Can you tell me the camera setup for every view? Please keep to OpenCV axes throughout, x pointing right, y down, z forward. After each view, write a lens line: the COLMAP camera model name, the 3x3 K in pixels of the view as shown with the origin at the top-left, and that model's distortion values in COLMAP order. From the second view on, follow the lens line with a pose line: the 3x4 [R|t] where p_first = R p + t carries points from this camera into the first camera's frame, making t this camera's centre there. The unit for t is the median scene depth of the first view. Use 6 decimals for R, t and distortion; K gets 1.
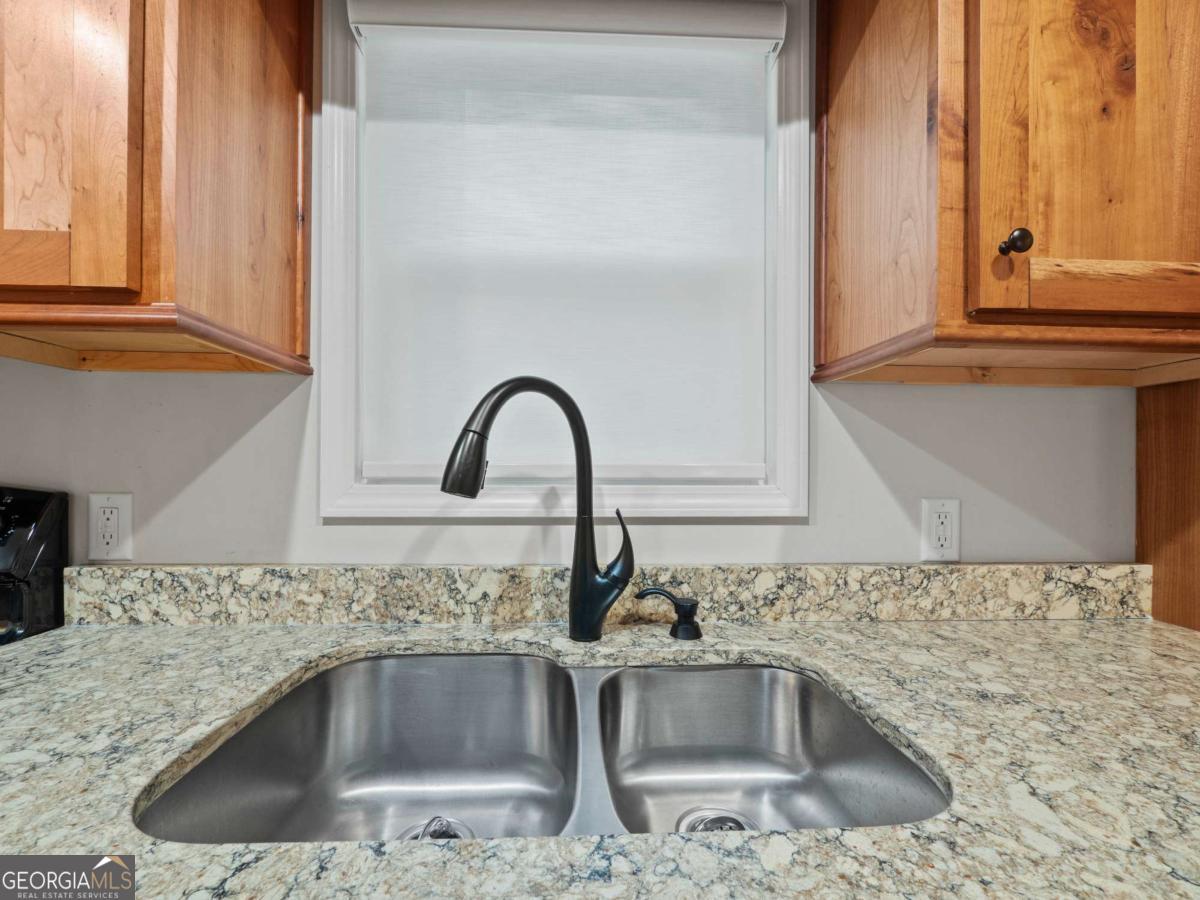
lens RADIAL K [[518.1, 0, 593.7], [0, 518.1, 468.3], [0, 0, 1]] dist [-0.007333, -0.000300]
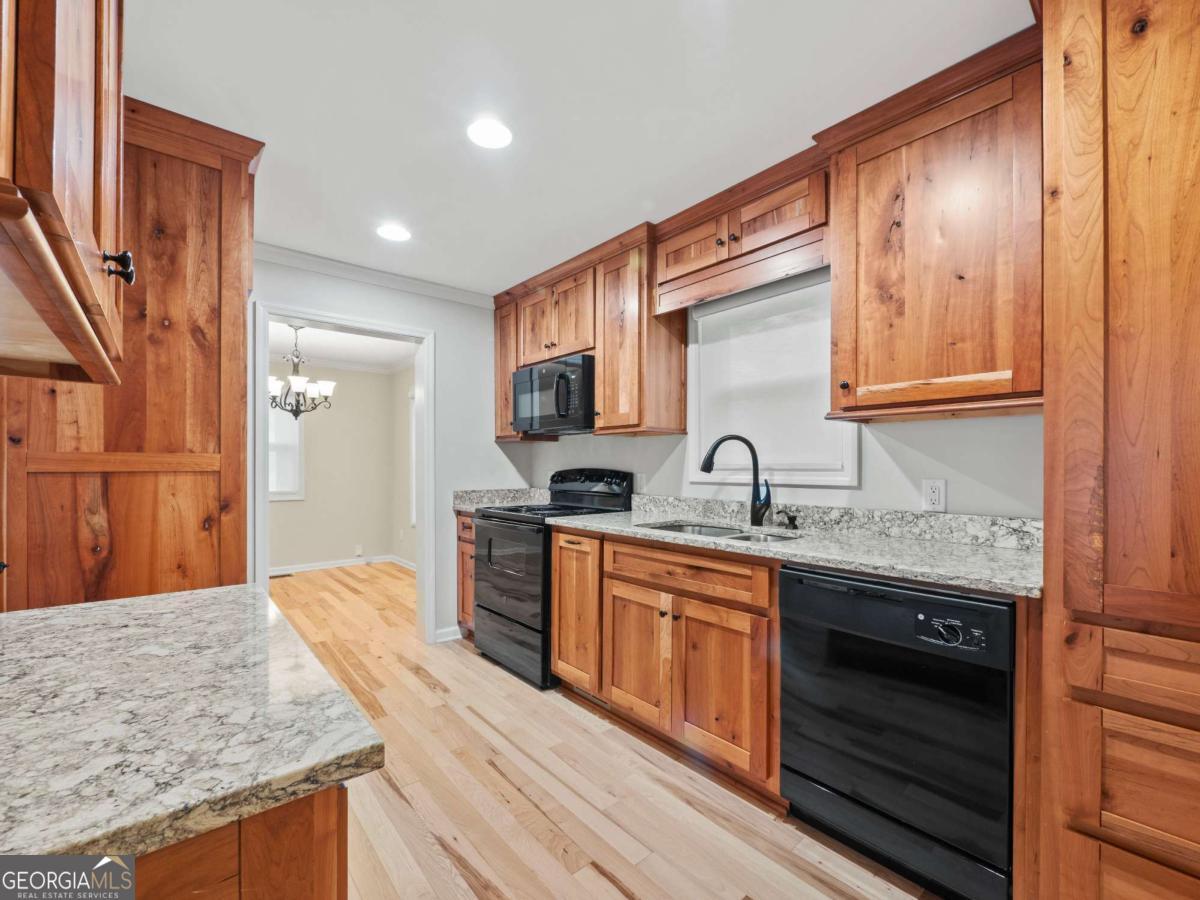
lens RADIAL K [[509.2, 0, 593.0], [0, 509.2, 452.8], [0, 0, 1]] dist [-0.001726, -0.000459]
pose [[0.600991, -0.026205, -0.798826, 1.501677], [0.000654, 0.999478, -0.032295, 0.021162], [0.799256, 0.018886, 0.600694, -1.229161]]
